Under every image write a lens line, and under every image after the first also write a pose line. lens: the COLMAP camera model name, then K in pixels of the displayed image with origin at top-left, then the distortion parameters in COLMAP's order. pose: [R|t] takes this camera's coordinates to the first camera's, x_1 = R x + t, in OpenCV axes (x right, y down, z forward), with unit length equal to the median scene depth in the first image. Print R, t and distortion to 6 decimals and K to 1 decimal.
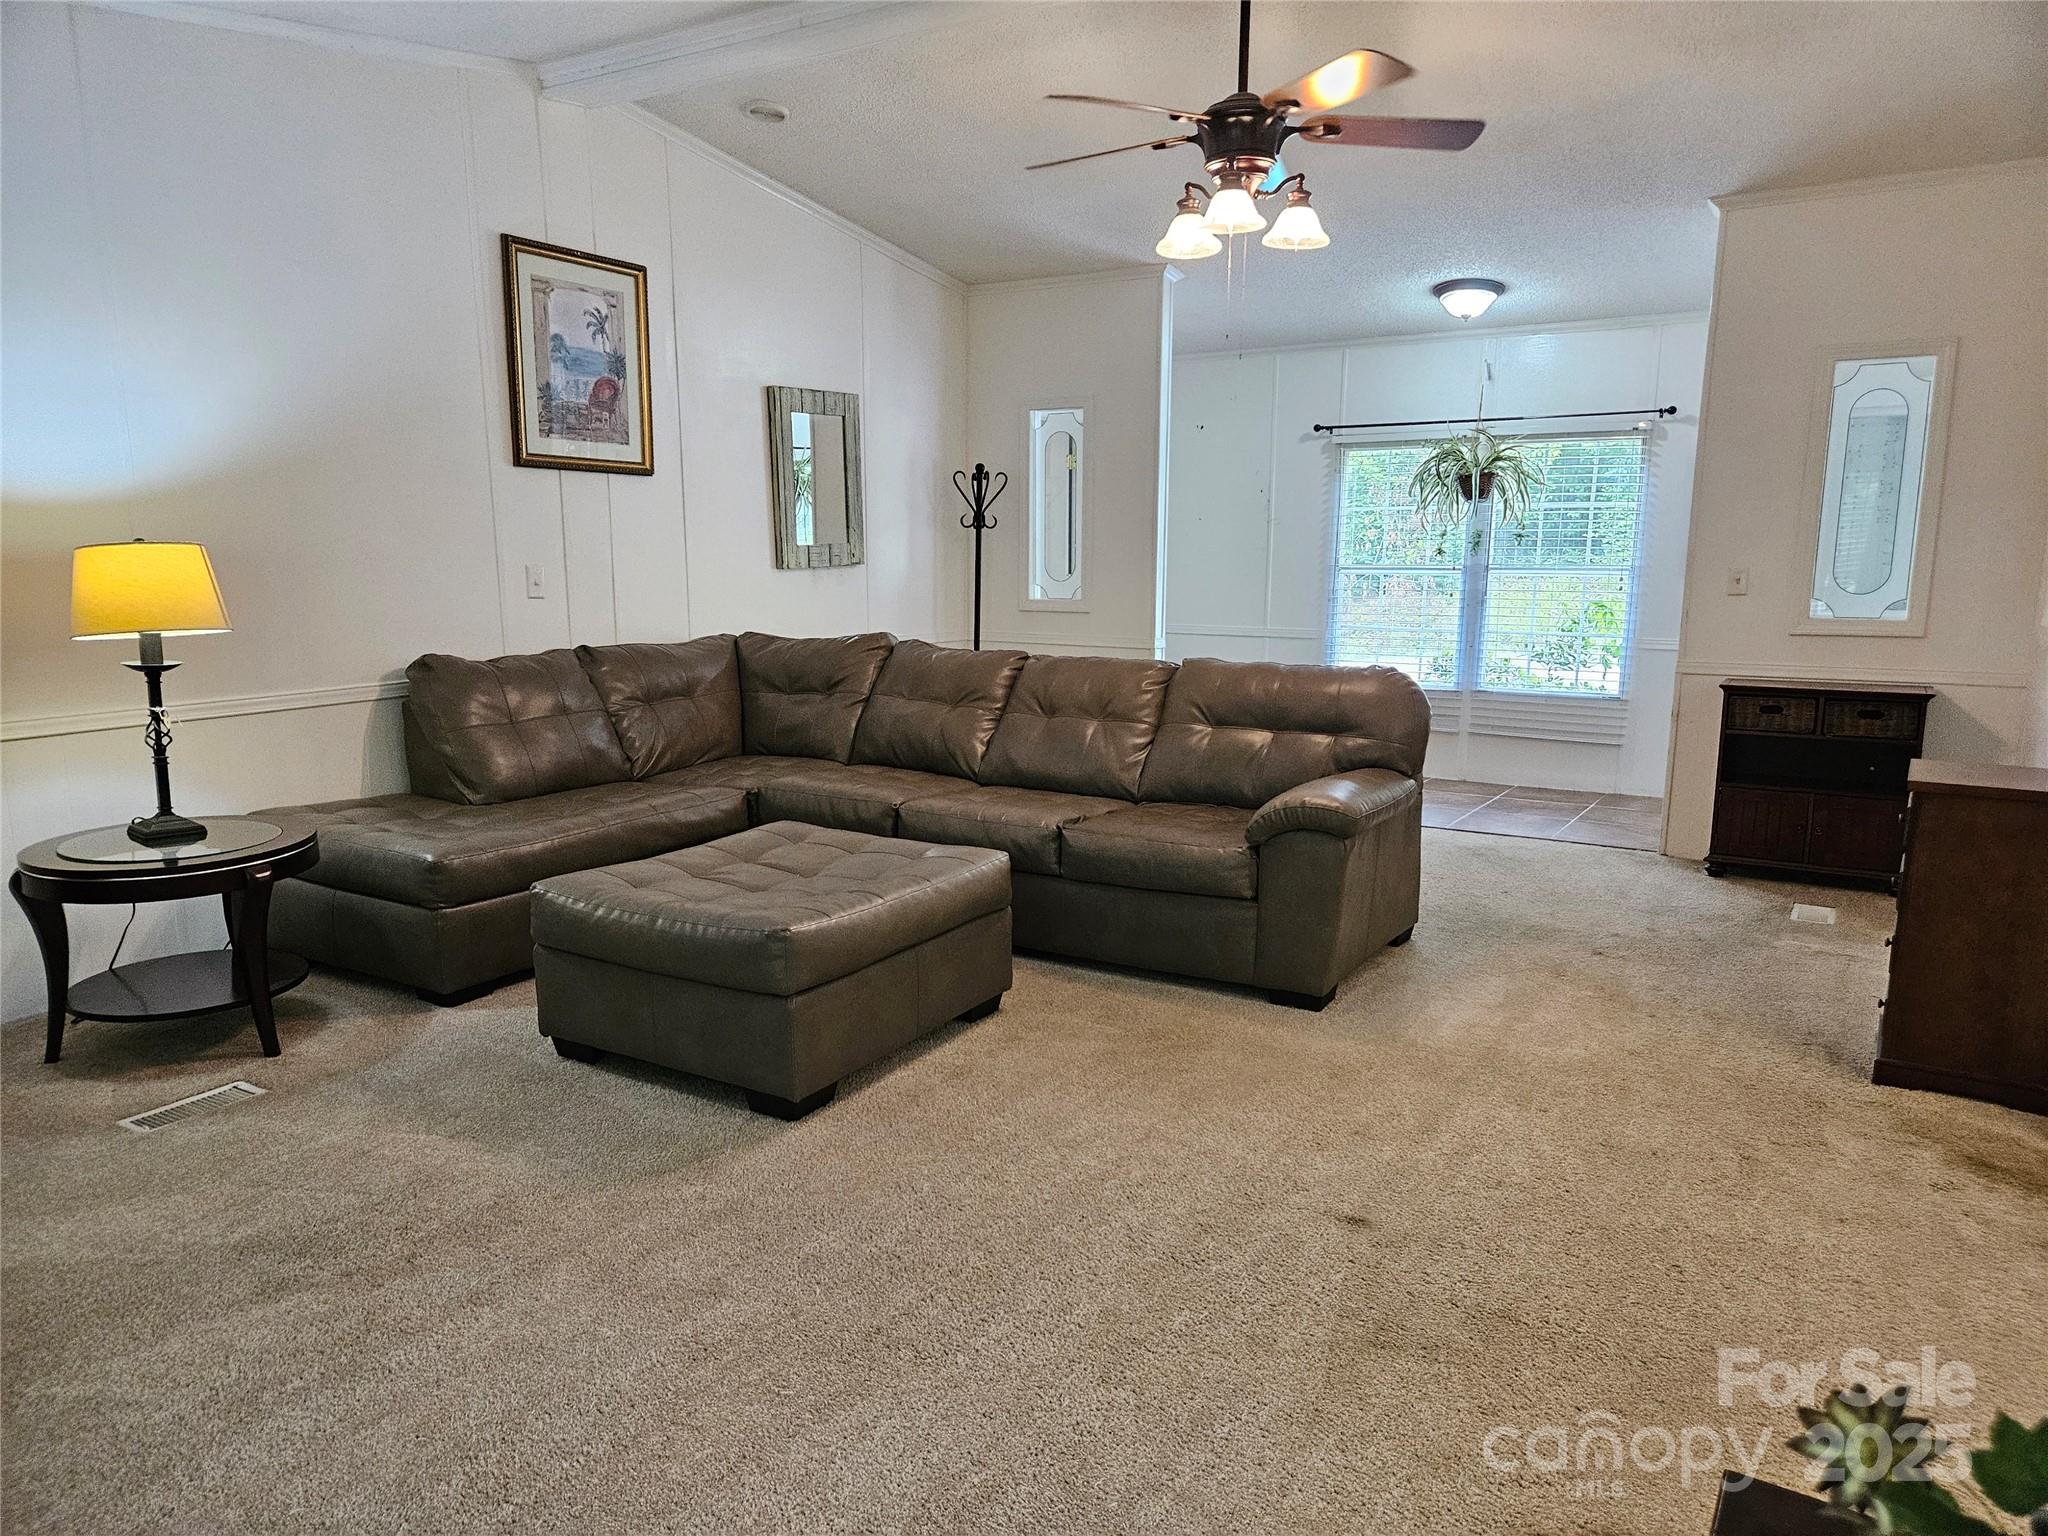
lens RADIAL K [[1371.2, 0, 1013.8], [0, 1371.2, 769.9], [0, 0, 1]] dist [0.069928, -0.055794]
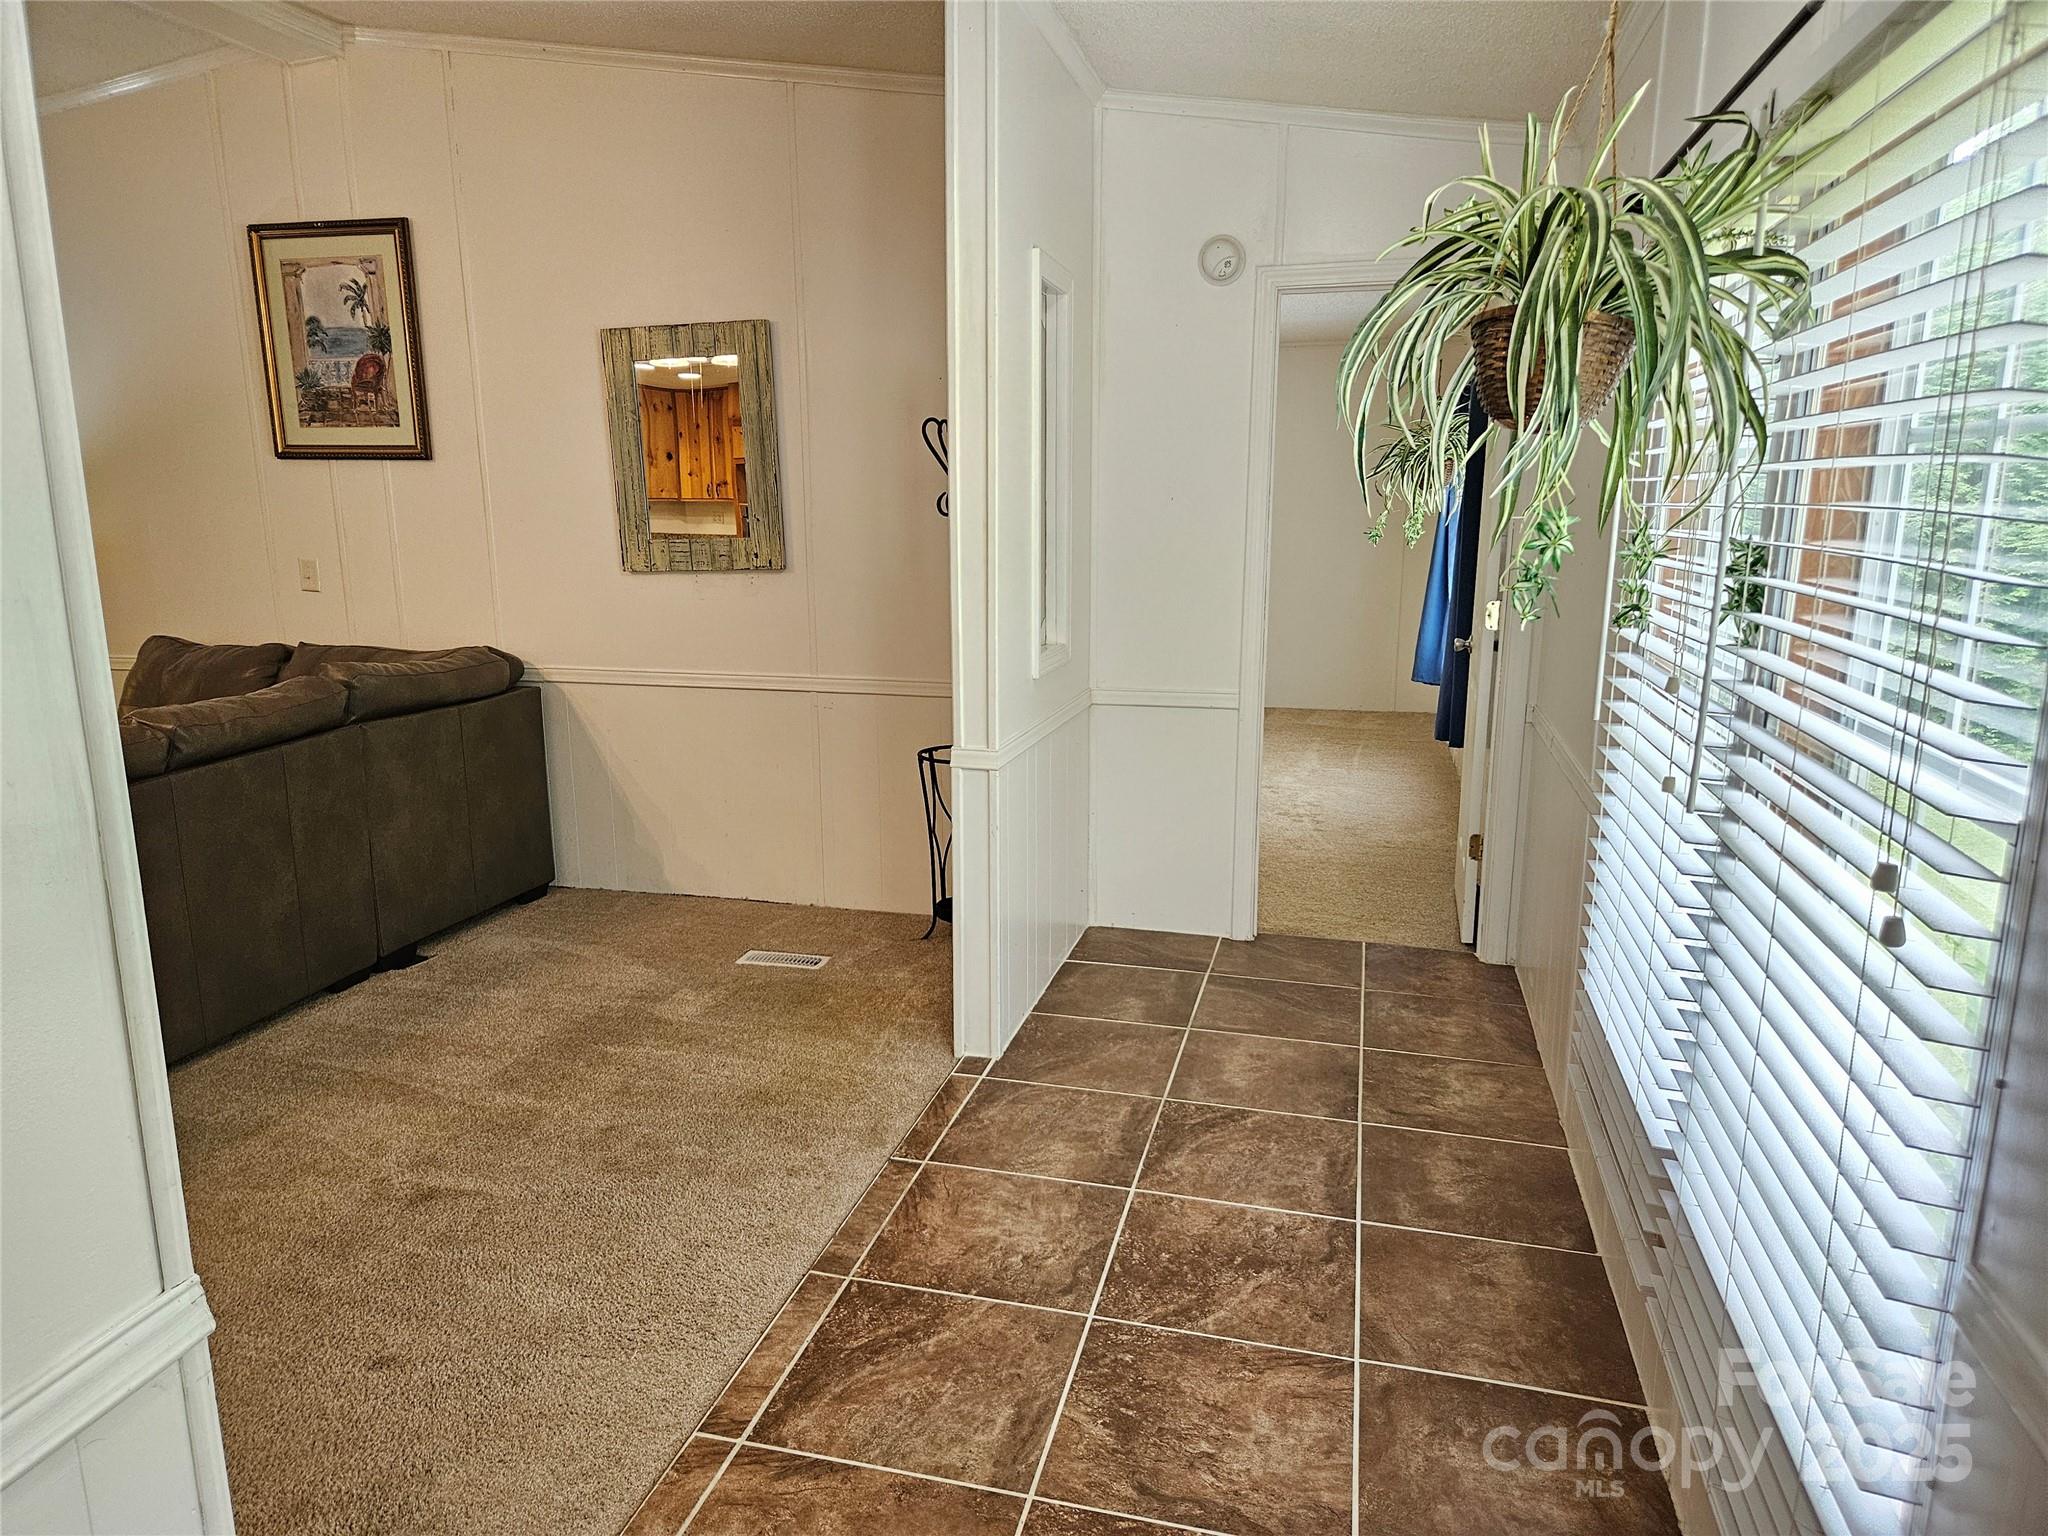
lens RADIAL K [[1371.2, 0, 1013.8], [0, 1371.2, 769.9], [0, 0, 1]] dist [0.069928, -0.055794]
pose [[0.304498, 0.187956, -0.933785, 0.751173], [-0.149522, 0.977616, 0.148021, -0.217620], [0.940704, 0.094549, 0.325786, 1.138782]]
